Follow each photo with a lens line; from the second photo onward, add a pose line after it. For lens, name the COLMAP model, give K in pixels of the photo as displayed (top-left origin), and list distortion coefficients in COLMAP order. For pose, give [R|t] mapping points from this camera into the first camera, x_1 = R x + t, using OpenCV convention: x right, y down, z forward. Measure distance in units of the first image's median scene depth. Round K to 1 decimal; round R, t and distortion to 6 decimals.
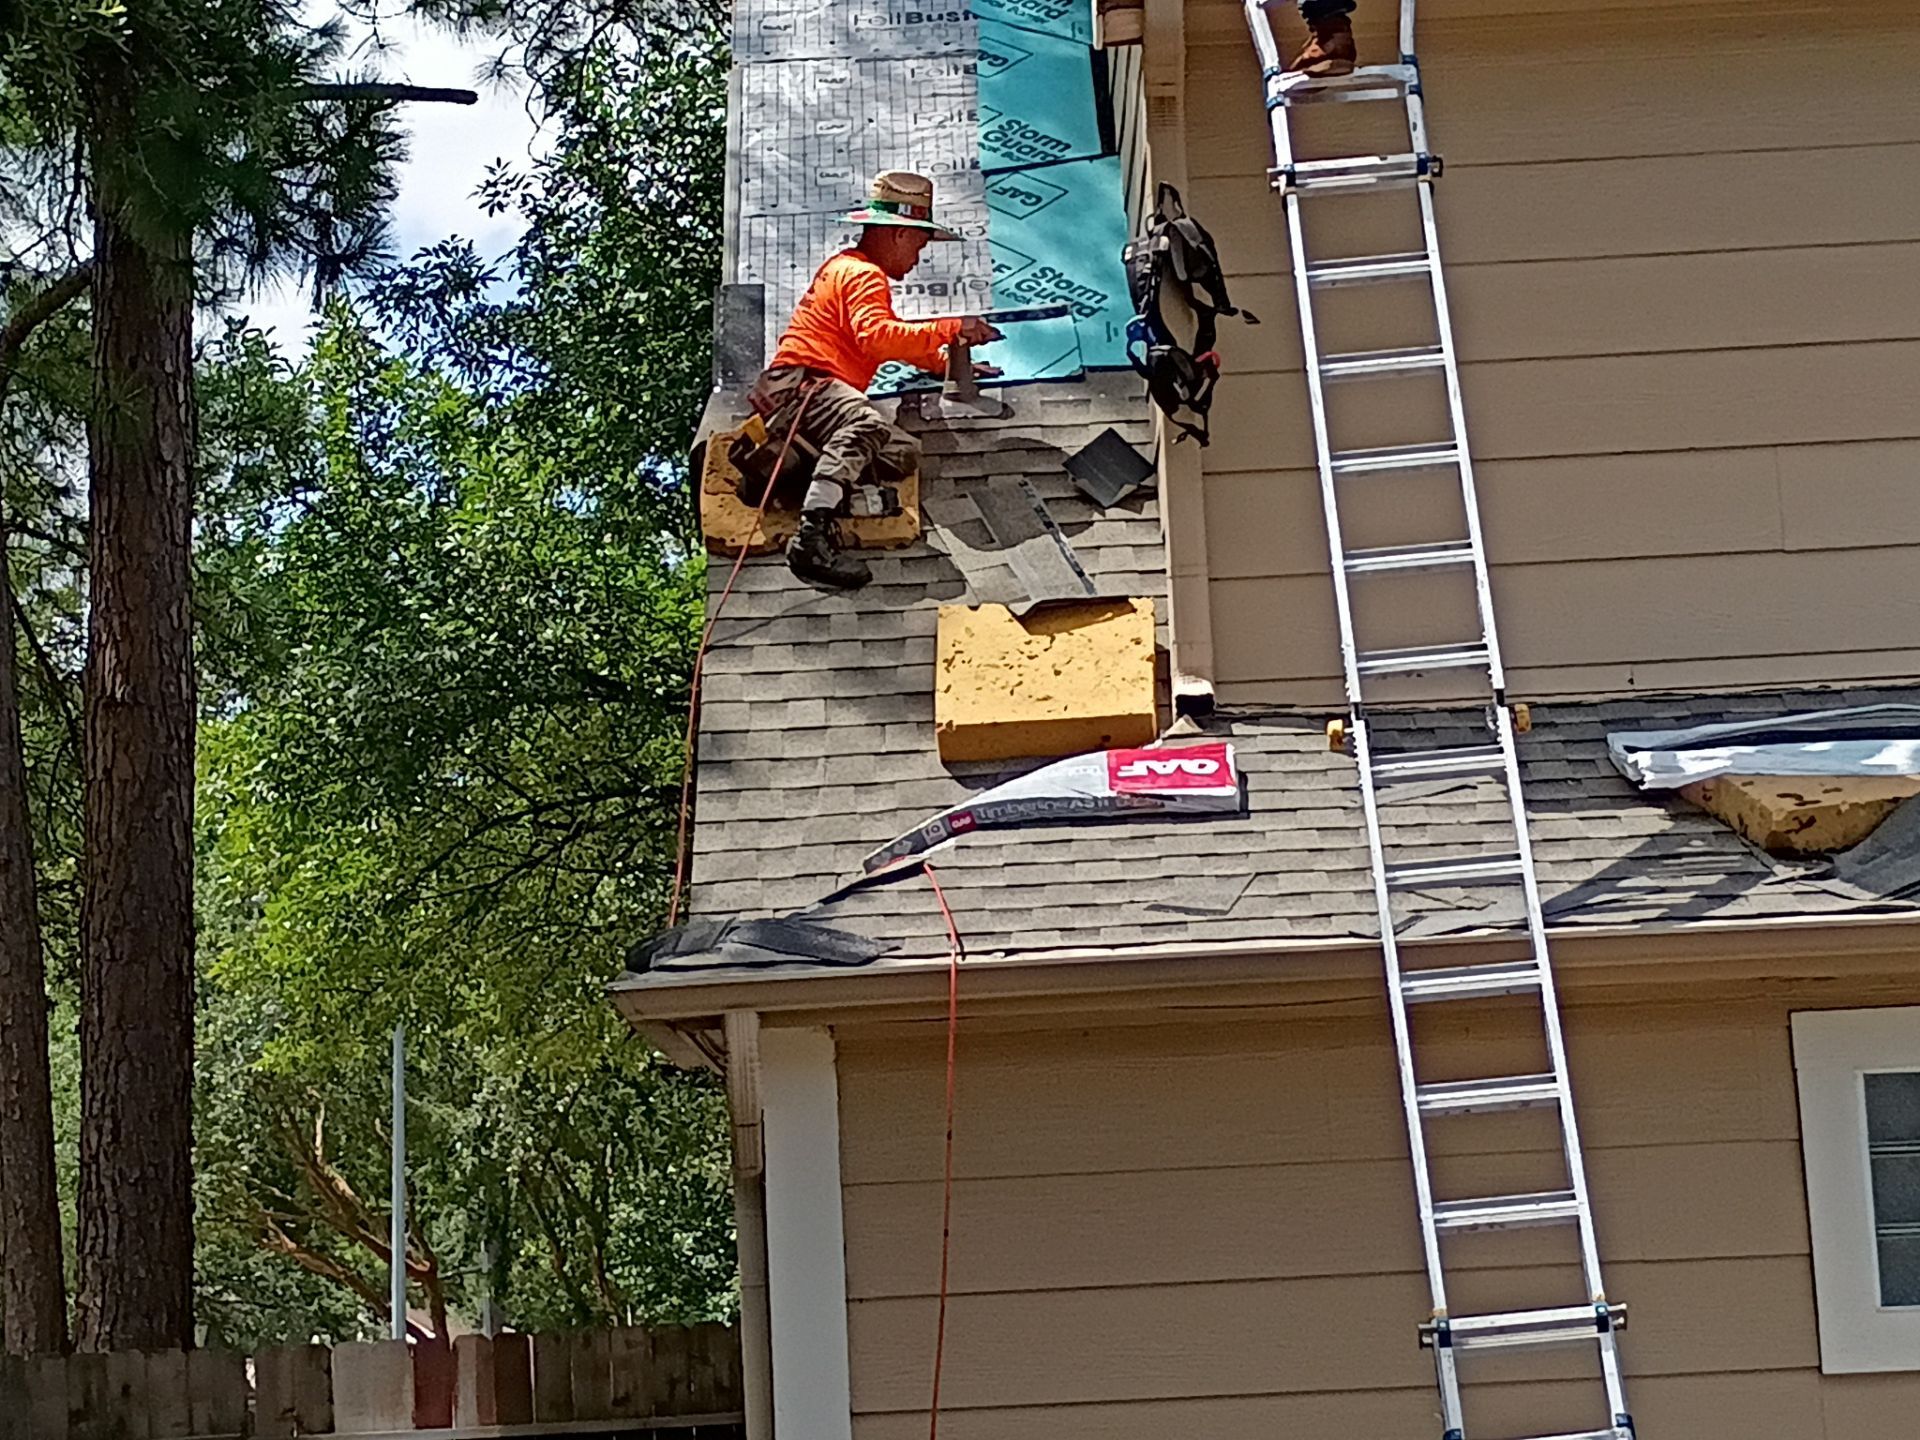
lens RADIAL K [[4663.9, 0, 959.8], [0, 4663.9, 769.7], [0, 0, 1]] dist [0.071330, -0.149078]
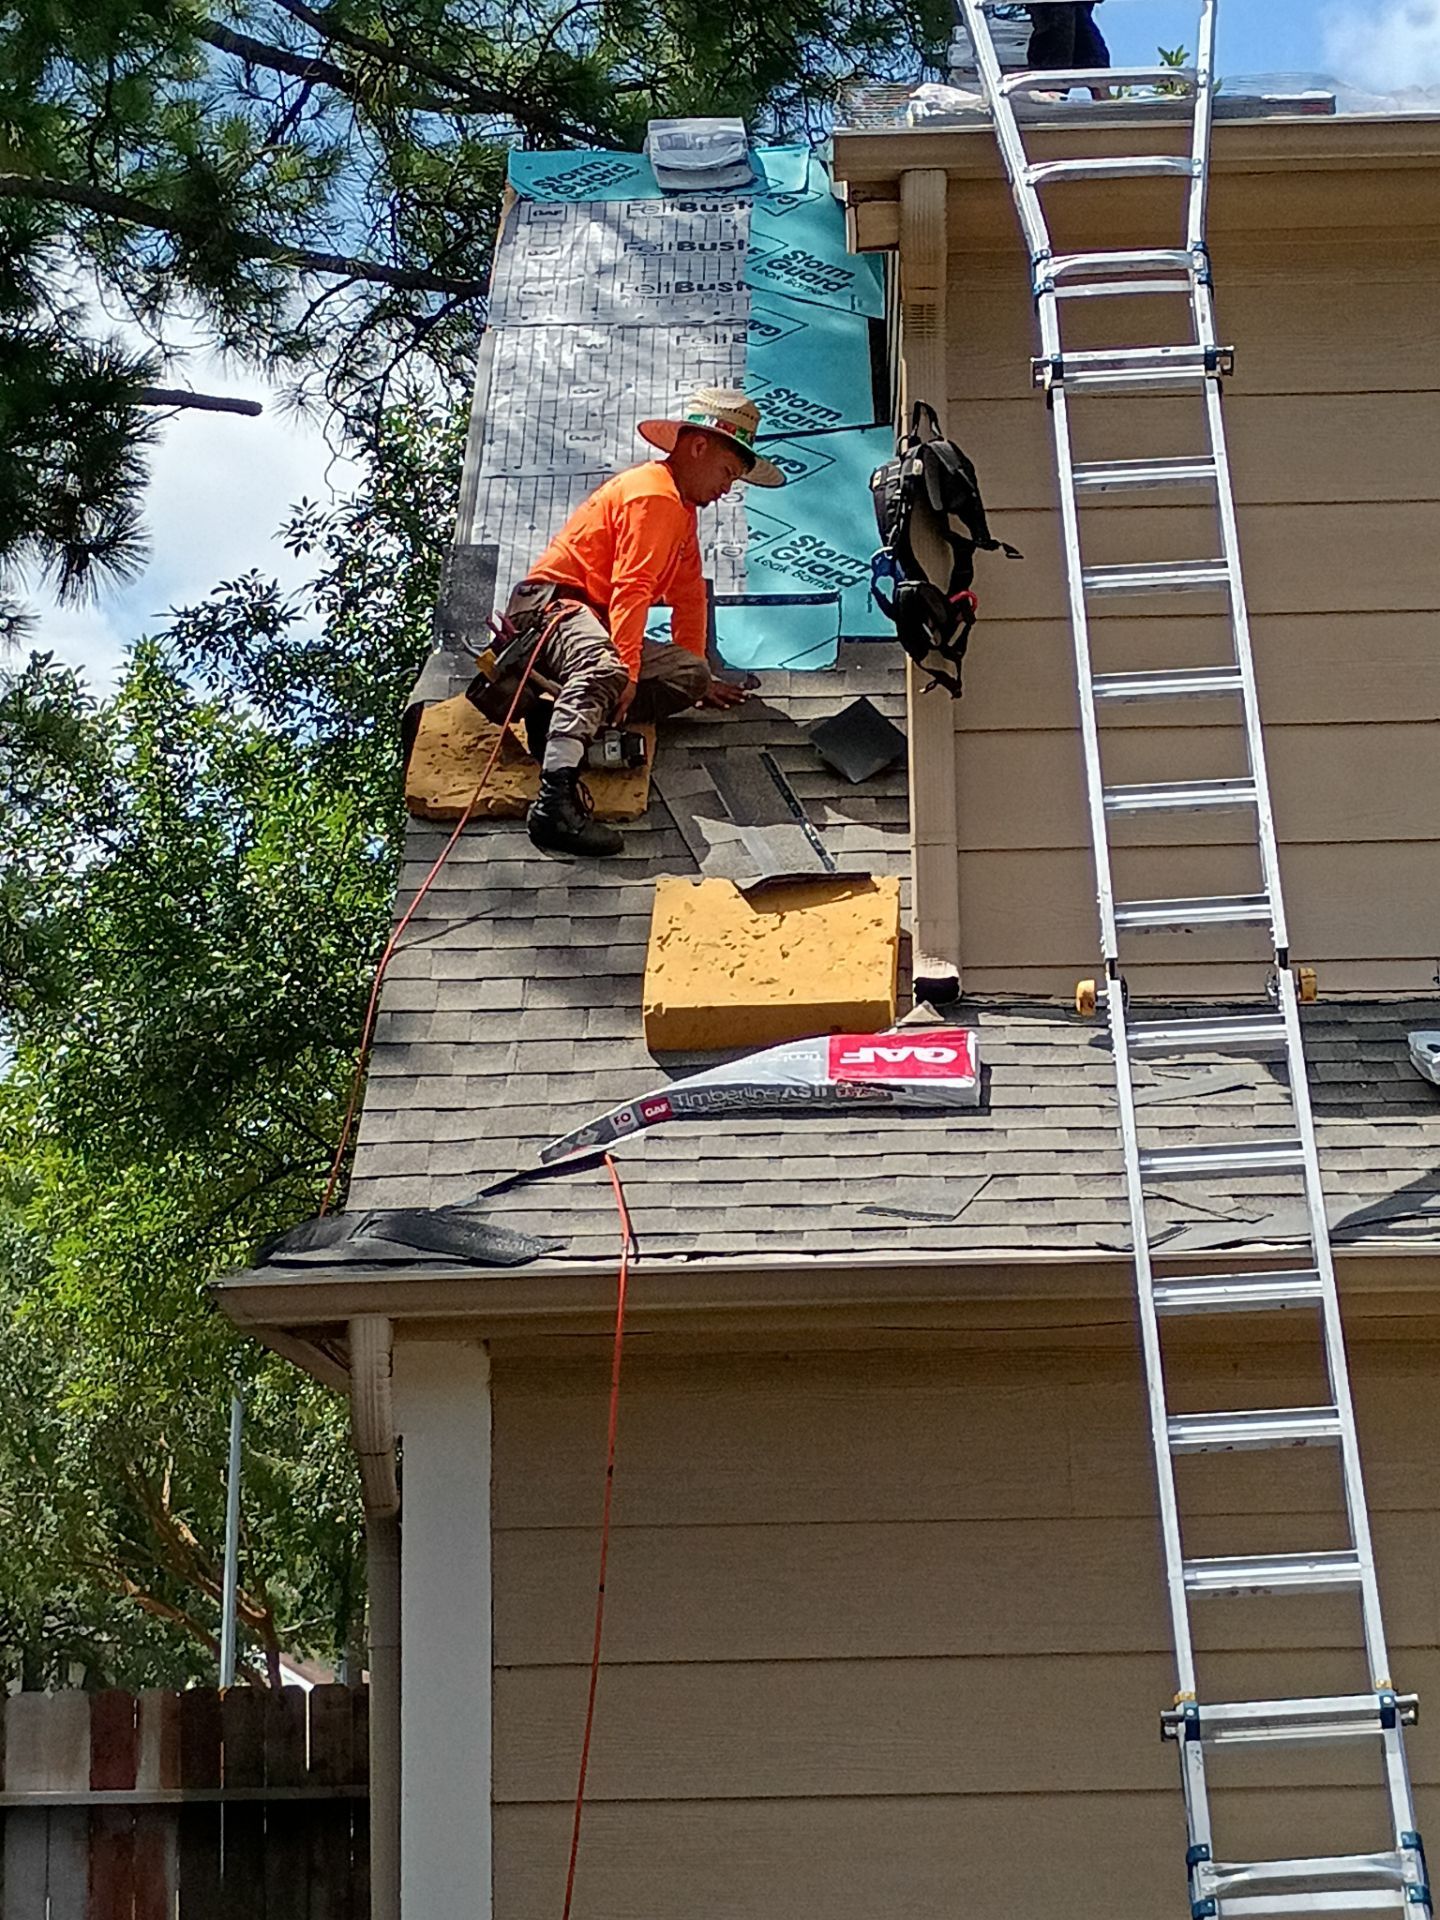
lens RADIAL K [[4217.7, 0, 794.3], [0, 4217.7, 992.5], [0, 0, 1]] dist [0.129128, -0.612309]
pose [[0.999550, 0.029422, -0.005893, 0.028052], [-0.029649, 0.998633, -0.043051, 0.020986], [0.004618, 0.043206, 0.999056, 0.208235]]
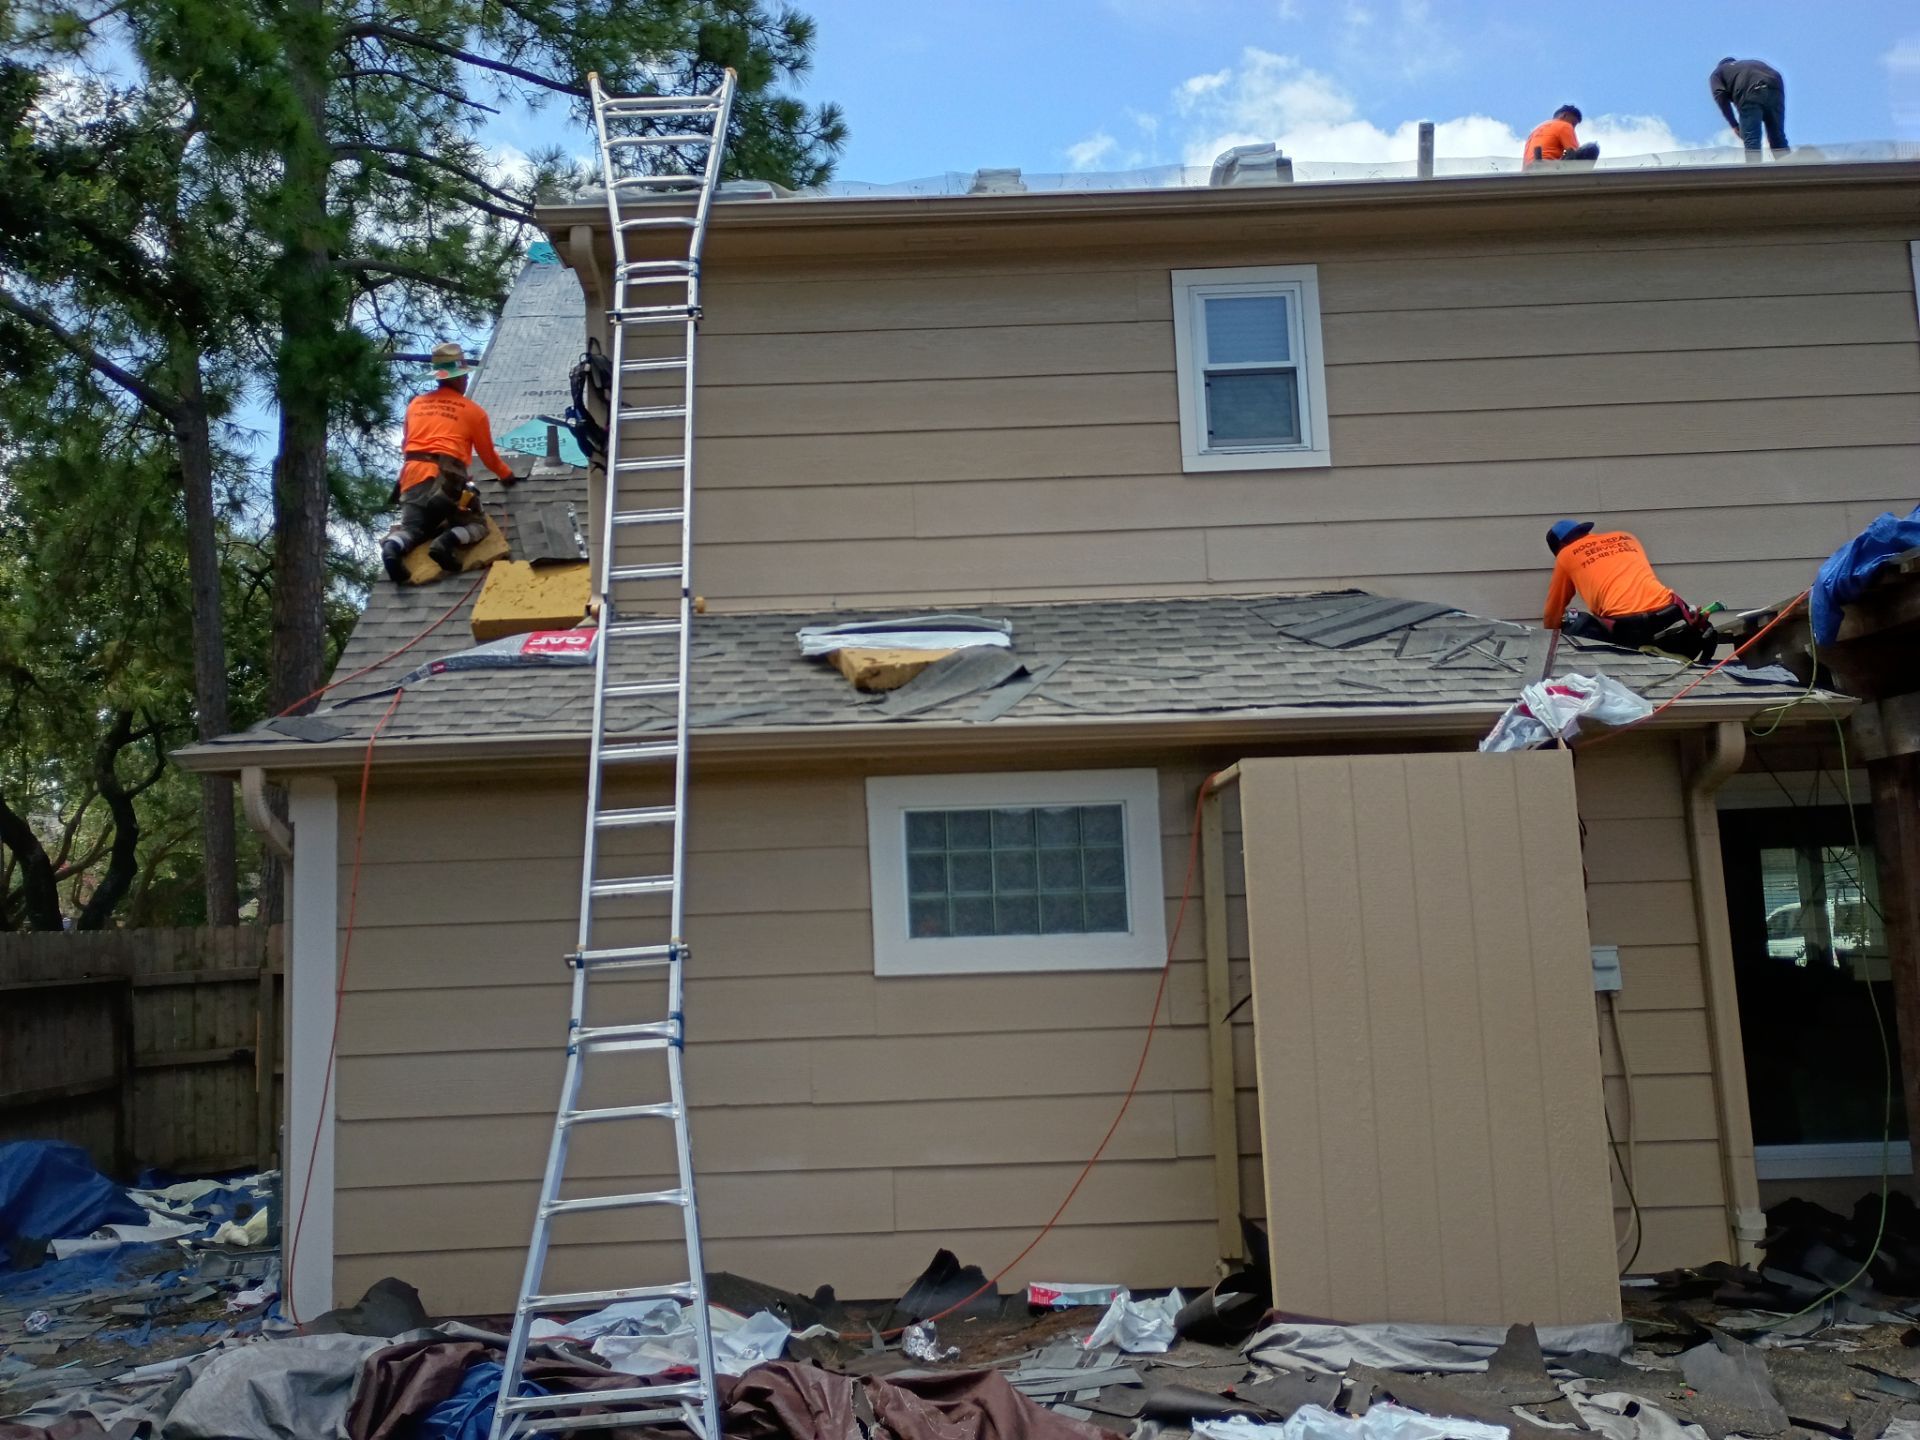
lens RADIAL K [[1654.9, 0, 927.8], [0, 1654.9, 719.6], [0, 0, 1]] dist [0.061499, -0.056209]
pose [[0.999742, 0.018617, 0.013031, 0.173918], [-0.018844, 0.999668, 0.017581, 0.015721], [-0.012699, -0.017822, 0.999761, 0.320016]]
